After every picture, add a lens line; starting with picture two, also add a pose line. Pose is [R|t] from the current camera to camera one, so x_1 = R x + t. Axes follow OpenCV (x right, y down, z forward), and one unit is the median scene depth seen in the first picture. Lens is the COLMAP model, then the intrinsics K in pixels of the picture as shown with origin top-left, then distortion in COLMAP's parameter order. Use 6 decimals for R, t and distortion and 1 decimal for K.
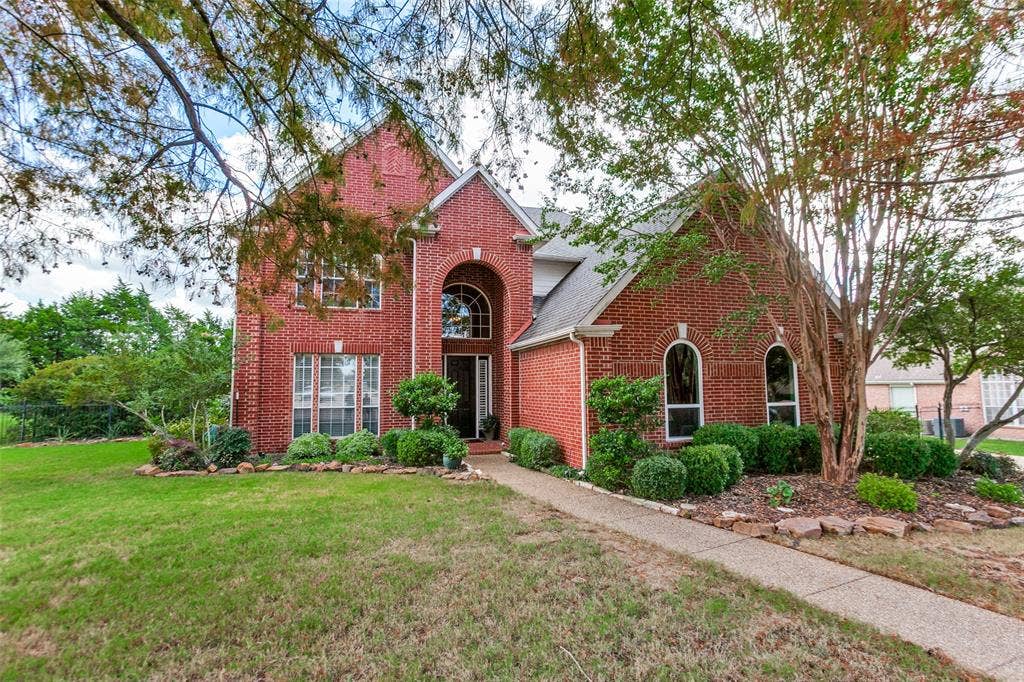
lens RADIAL K [[521.9, 0, 512.0], [0, 521.9, 341.0], [0, 0, 1]] dist [-0.000702, 0.008918]
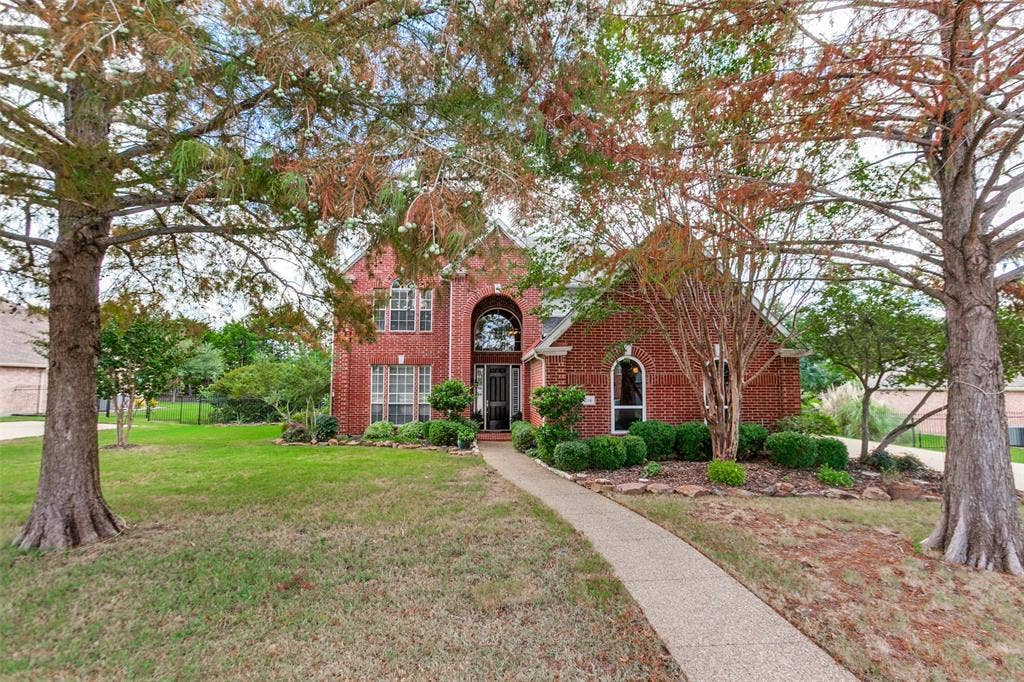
lens RADIAL K [[521.9, 0, 512.0], [0, 521.9, 341.0], [0, 0, 1]] dist [-0.000702, 0.008918]
pose [[0.968870, -0.011092, -0.247322, 0.362697], [0.011374, 0.999935, -0.000290, -0.042926], [0.247309, -0.002532, 0.968933, -0.328482]]
